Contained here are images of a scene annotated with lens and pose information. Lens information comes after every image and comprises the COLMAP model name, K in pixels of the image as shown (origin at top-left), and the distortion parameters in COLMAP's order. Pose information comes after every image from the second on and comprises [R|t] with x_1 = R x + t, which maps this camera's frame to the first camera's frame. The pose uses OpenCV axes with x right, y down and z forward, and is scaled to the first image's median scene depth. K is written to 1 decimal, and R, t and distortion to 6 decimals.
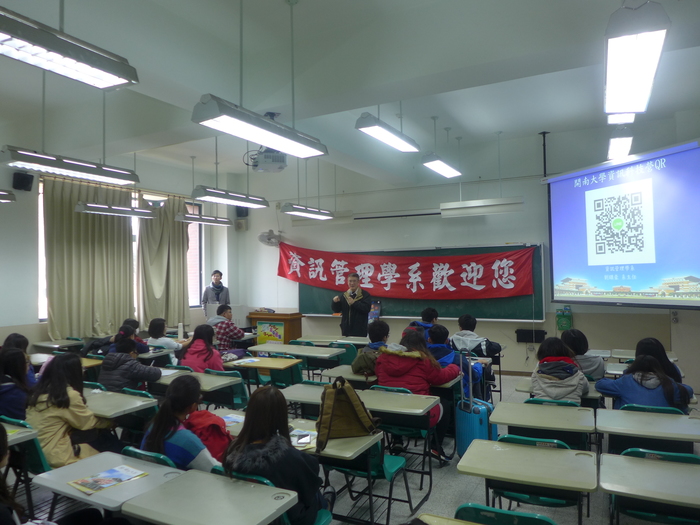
lens RADIAL K [[509.7, 0, 348.2], [0, 509.7, 263.3], [0, 0, 1]] dist [-0.054260, 0.022417]
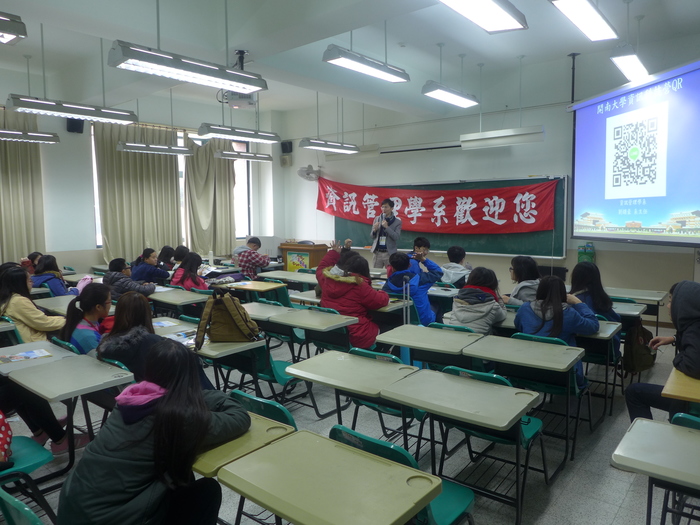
lens RADIAL K [[509.7, 0, 346.5], [0, 509.7, 261.8], [0, 0, 1]] dist [-0.054260, 0.022417]
pose [[0.977718, 0.027268, -0.208142, 0.173405], [-0.002524, 0.992983, 0.118231, 0.009054], [0.209906, -0.115071, 0.970926, -0.015209]]
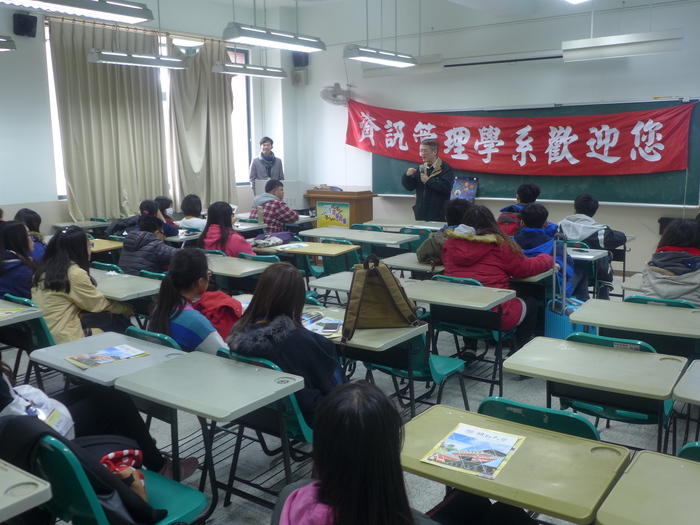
lens RADIAL K [[668.6, 0, 349.8], [0, 668.6, 263.5], [0, 0, 1]] dist [-0.037963, 0.000000]
pose [[0.986942, 0.028655, -0.158509, 0.041028], [0.002202, 0.981557, 0.191159, 0.010393], [0.161063, -0.189012, 0.968676, -0.018545]]
